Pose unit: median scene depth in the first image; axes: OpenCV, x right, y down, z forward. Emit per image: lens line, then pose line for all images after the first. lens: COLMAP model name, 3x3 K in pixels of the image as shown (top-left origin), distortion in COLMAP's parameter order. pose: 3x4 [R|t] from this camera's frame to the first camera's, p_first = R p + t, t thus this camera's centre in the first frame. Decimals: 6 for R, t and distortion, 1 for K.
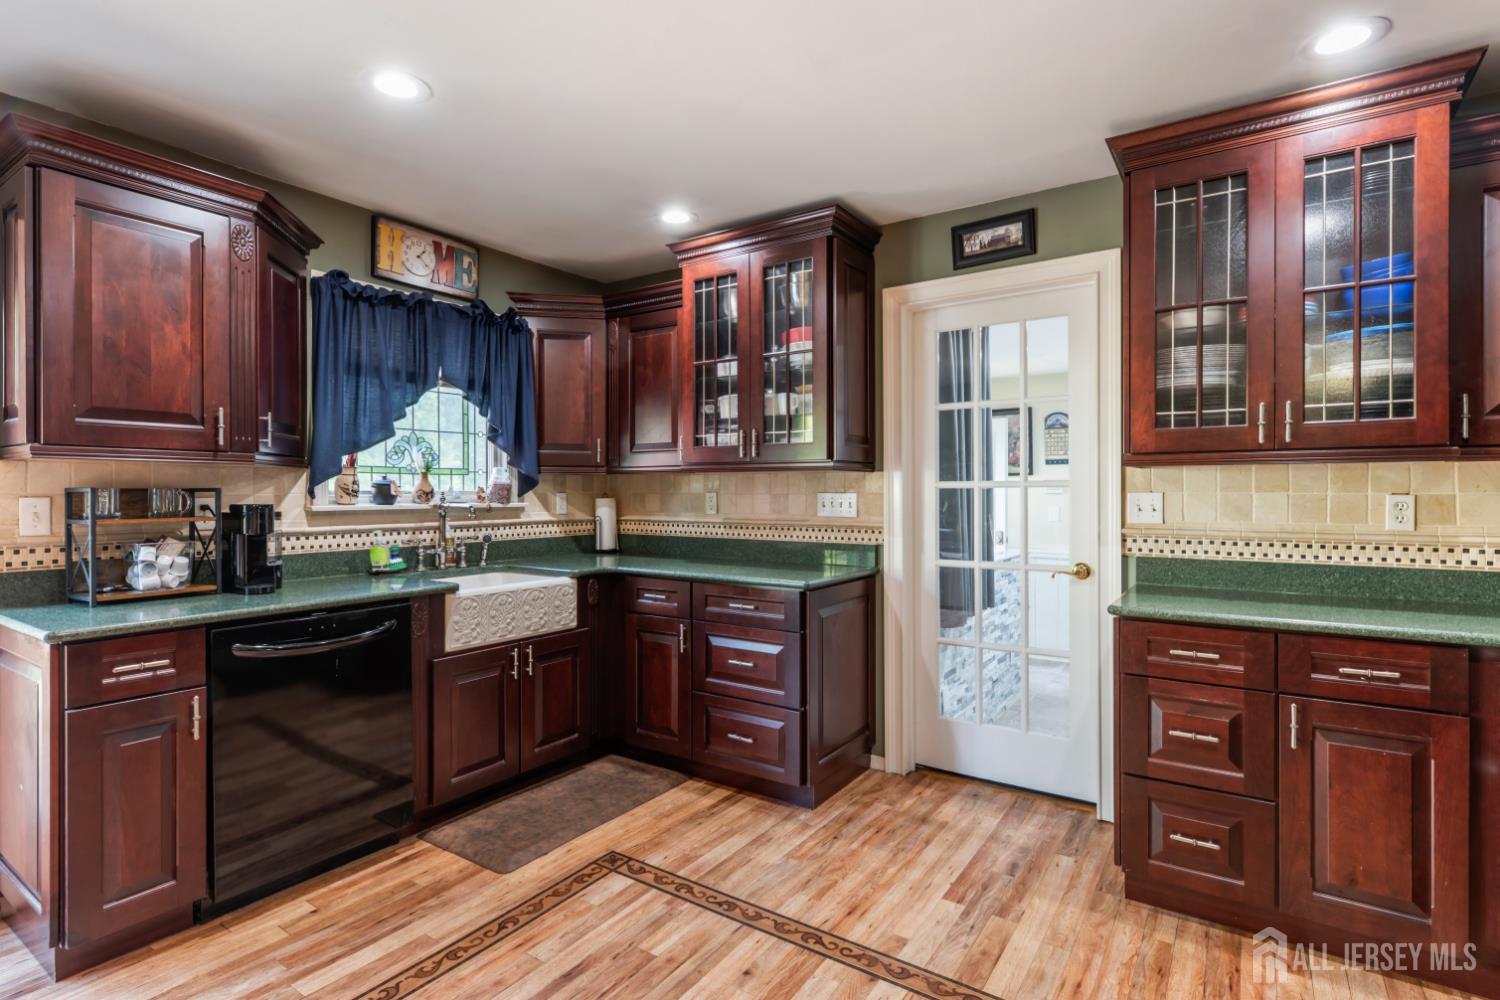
lens RADIAL K [[738.3, 0, 750.5], [0, 738.3, 499.3], [0, 0, 1]] dist [0.003399, -0.001173]
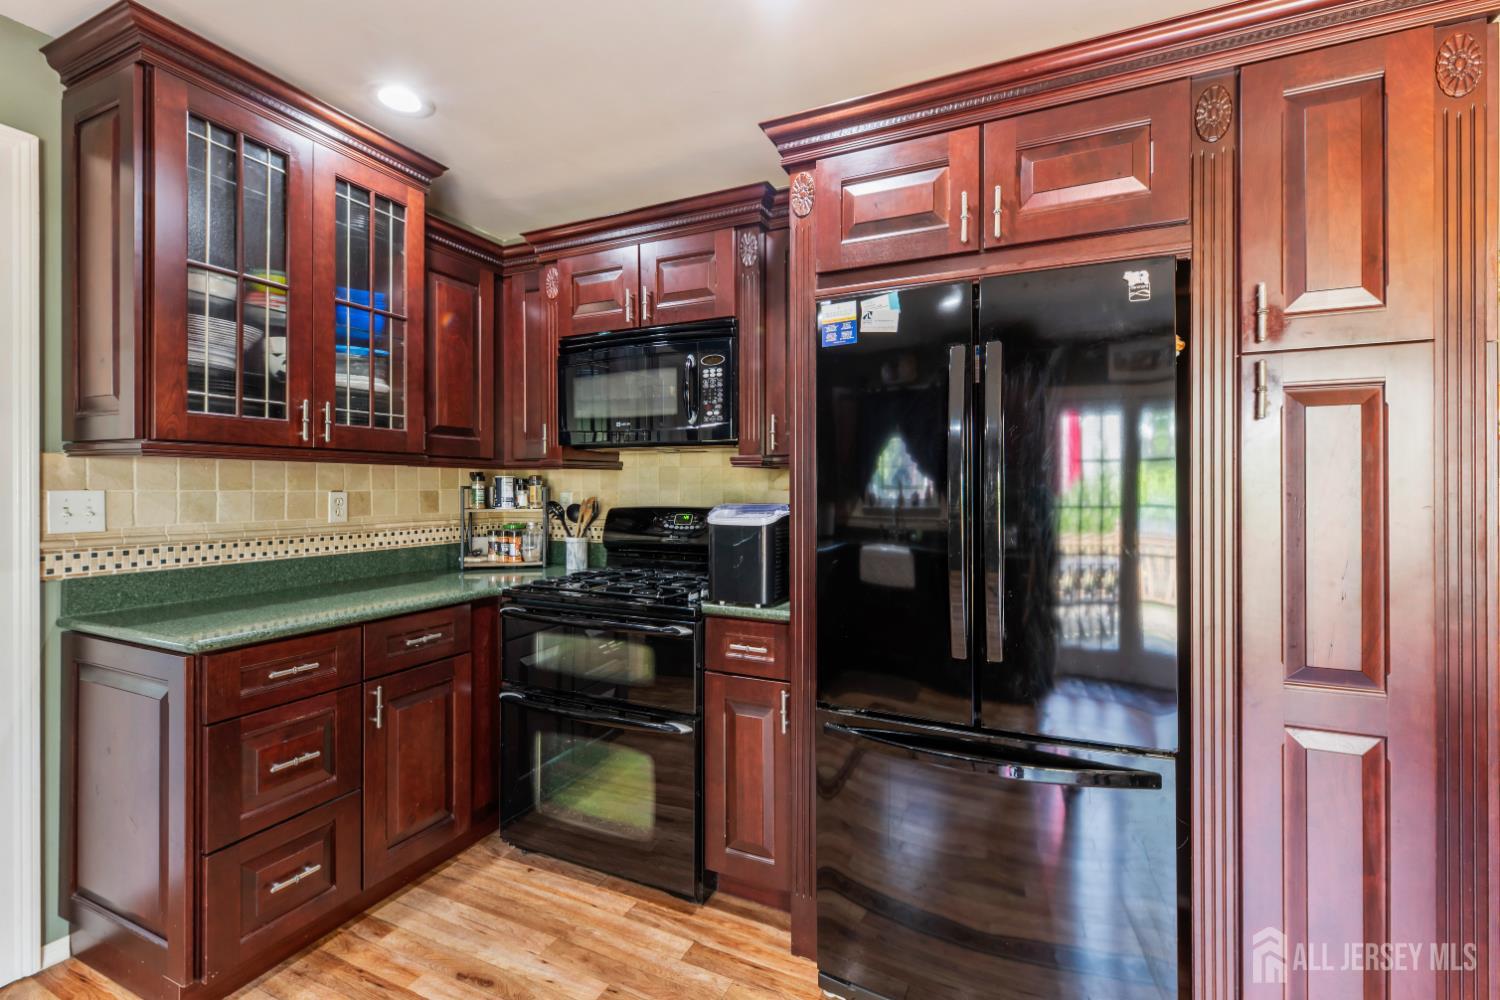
lens RADIAL K [[650.2, 0, 747.8], [0, 650.2, 488.2], [0, 0, 1]] dist [0.004535, -0.000600]
pose [[-0.155201, -0.001721, 0.987881, -0.206030], [0.007870, 0.999965, 0.002979, -0.008044], [-0.987852, 0.008237, -0.155182, 0.438282]]
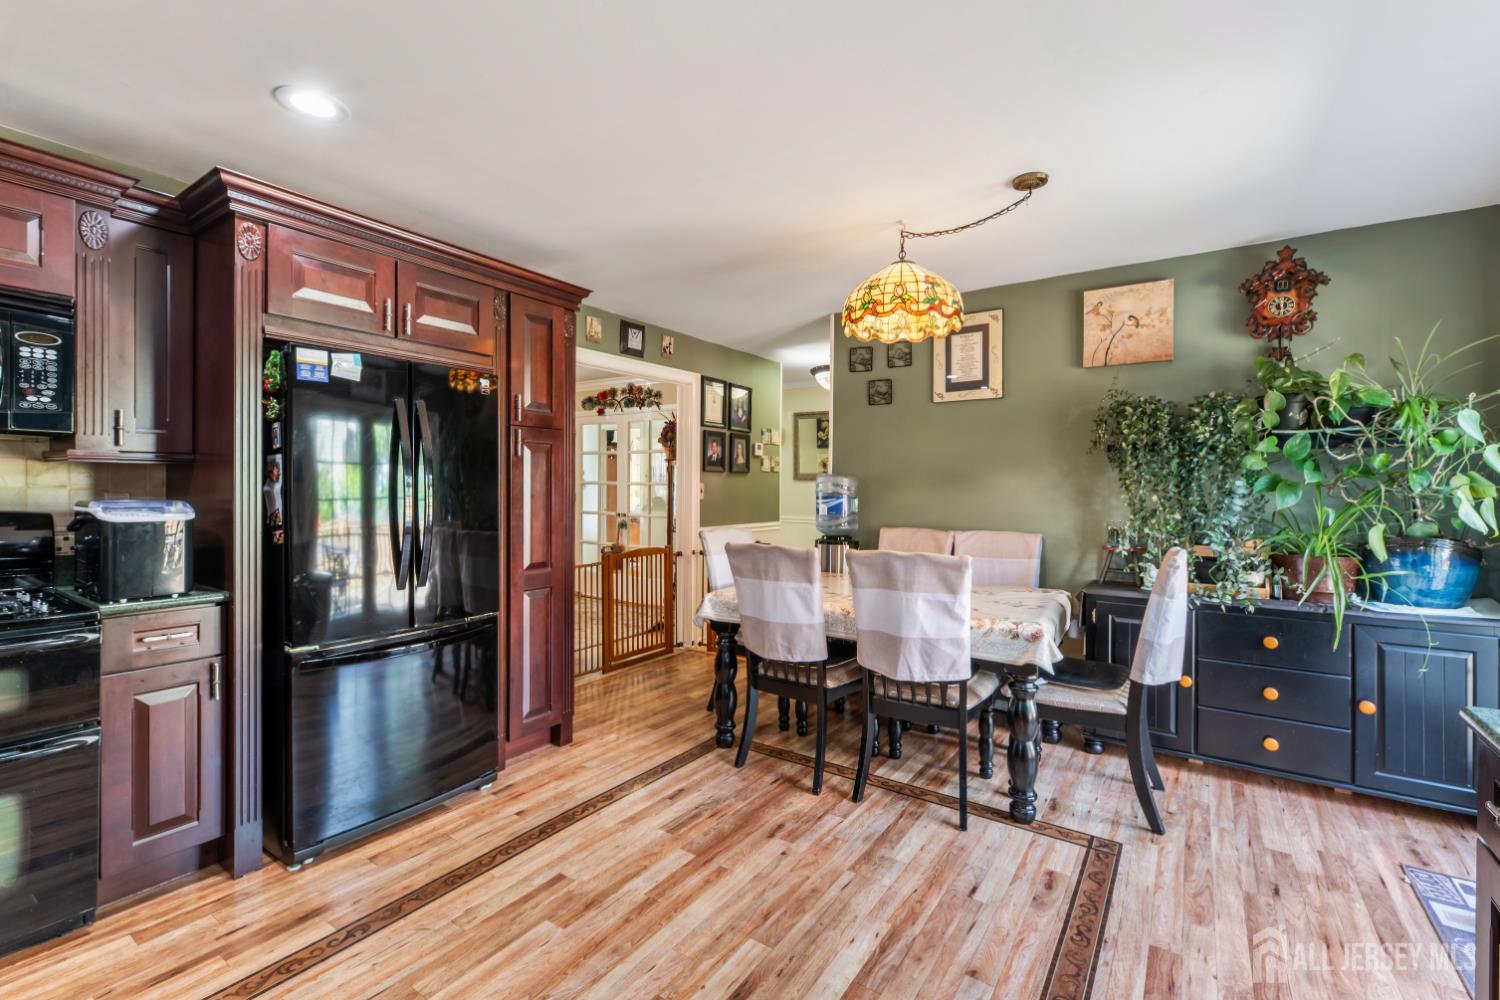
lens RADIAL K [[650.2, 0, 746.8], [0, 650.2, 489.8], [0, 0, 1]] dist [0.004535, -0.000600]
pose [[-0.999868, -0.007133, 0.014627, -0.184005], [-0.006932, 0.999882, 0.013738, -0.015547], [-0.014724, 0.013635, -0.999799, 1.052741]]
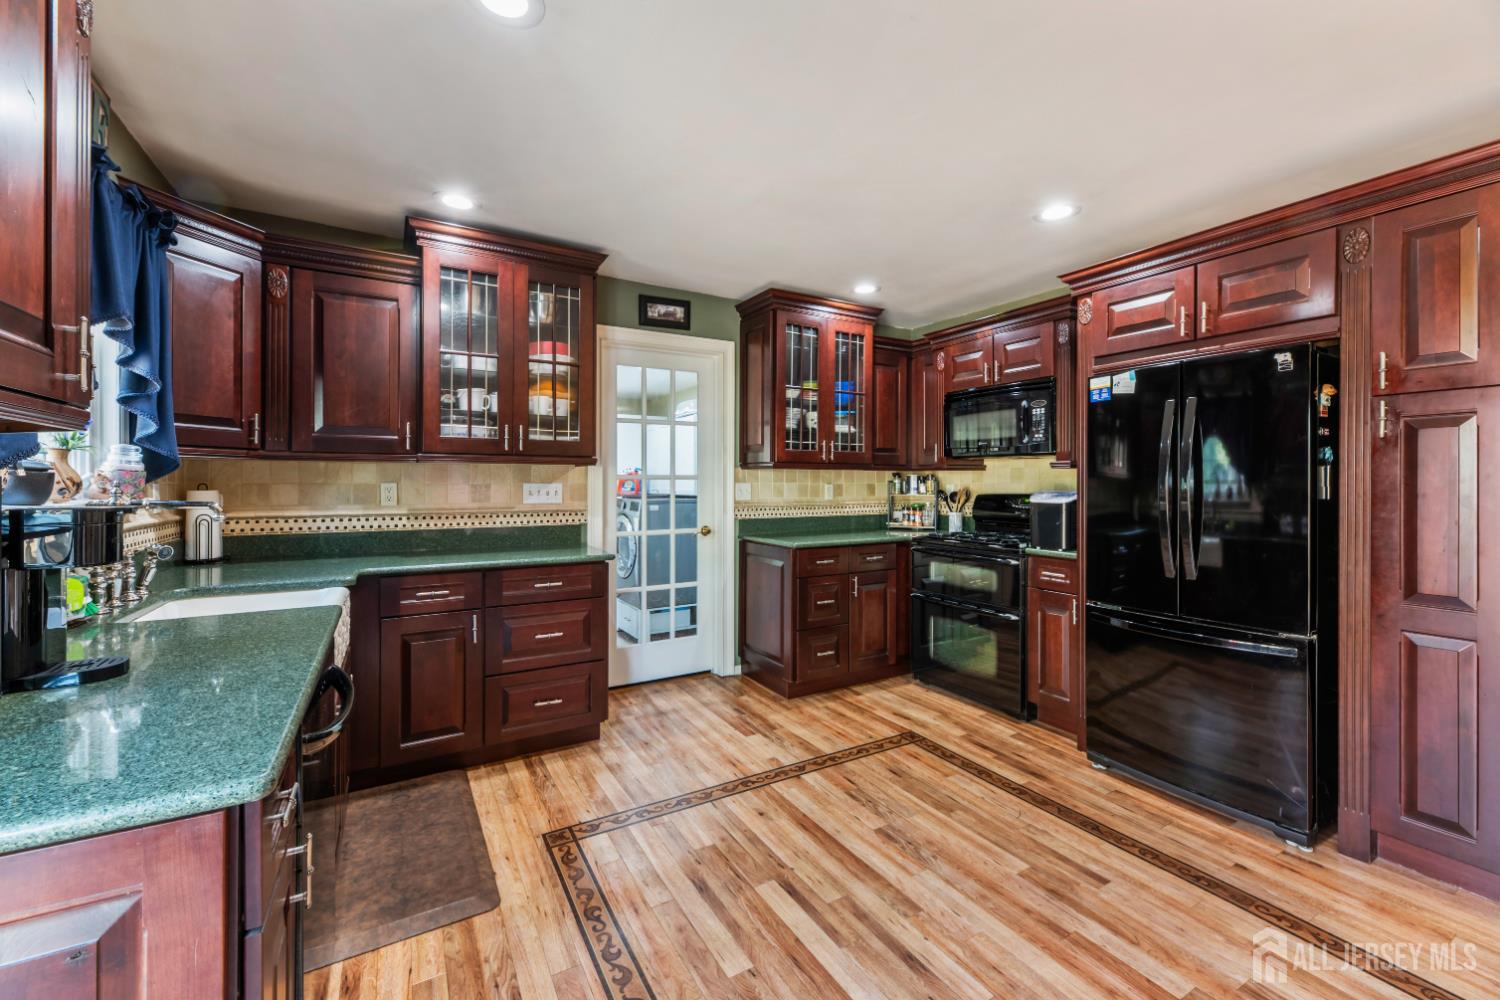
lens RADIAL K [[602.8, 0, 749.3], [0, 602.8, 487.5], [0, 0, 1]] dist [0.004160, 0.000000]
pose [[0.434541, -0.007679, 0.900619, -0.757442], [0.007607, 0.999959, 0.004855, -0.004675], [-0.900620, 0.004742, 0.434581, 0.353008]]
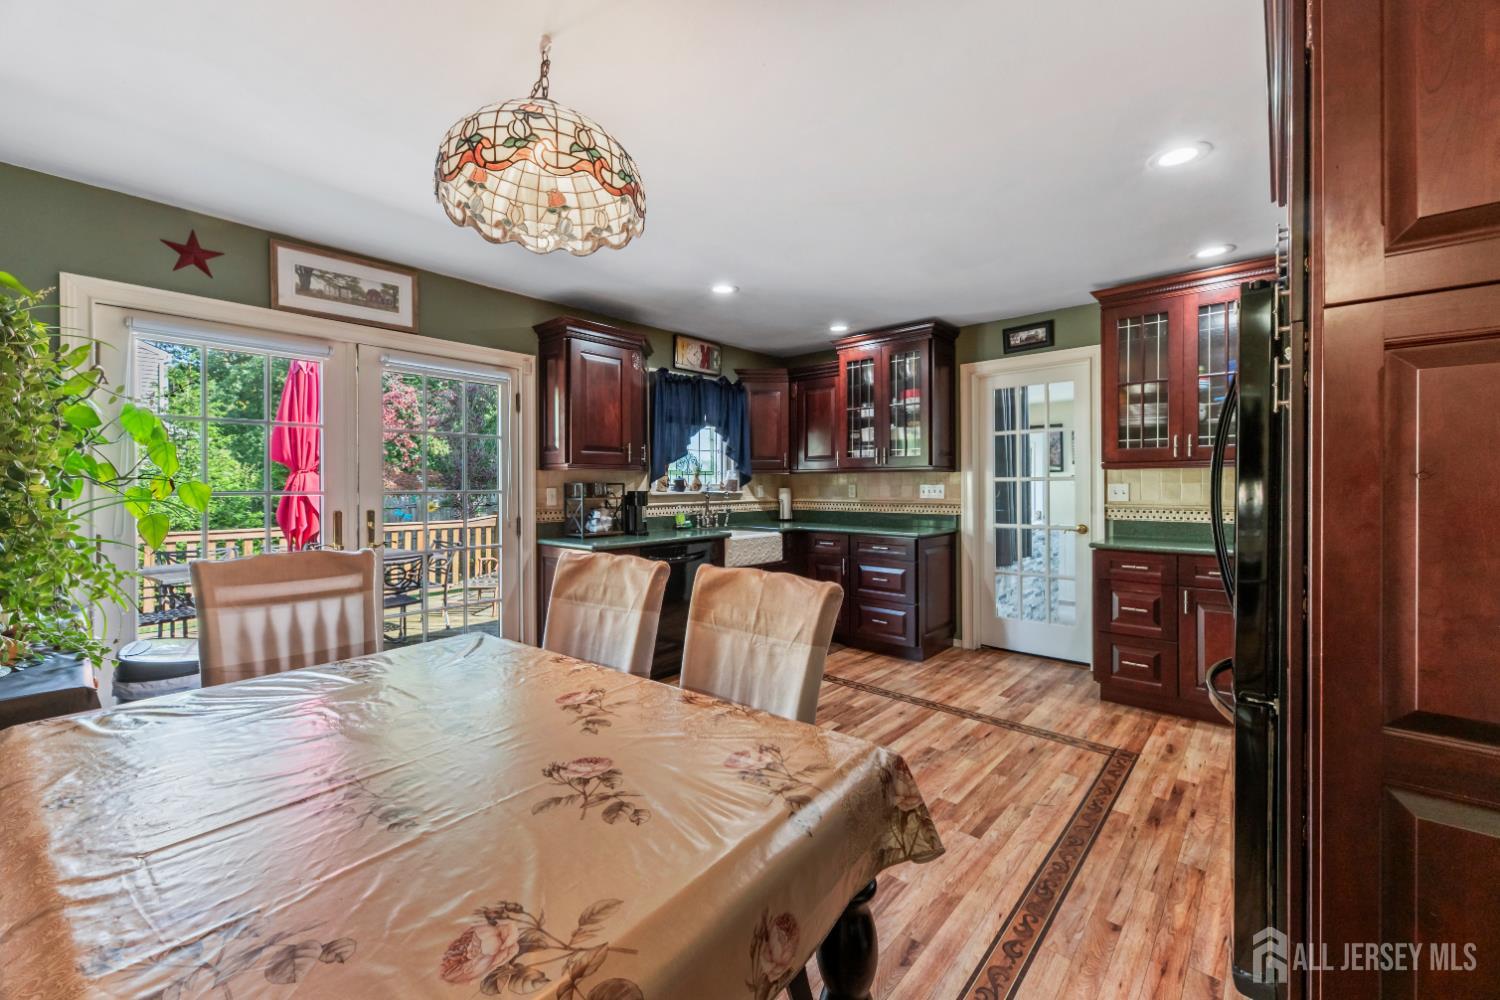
lens RADIAL K [[602.8, 0, 752.3], [0, 602.8, 492.7], [0, 0, 1]] dist [0.004160, 0.000000]
pose [[0.991697, -0.001964, -0.128585, -0.141543], [0.002347, 0.999993, 0.002825, 0.006915], [0.128579, -0.003104, 0.991694, -0.525490]]
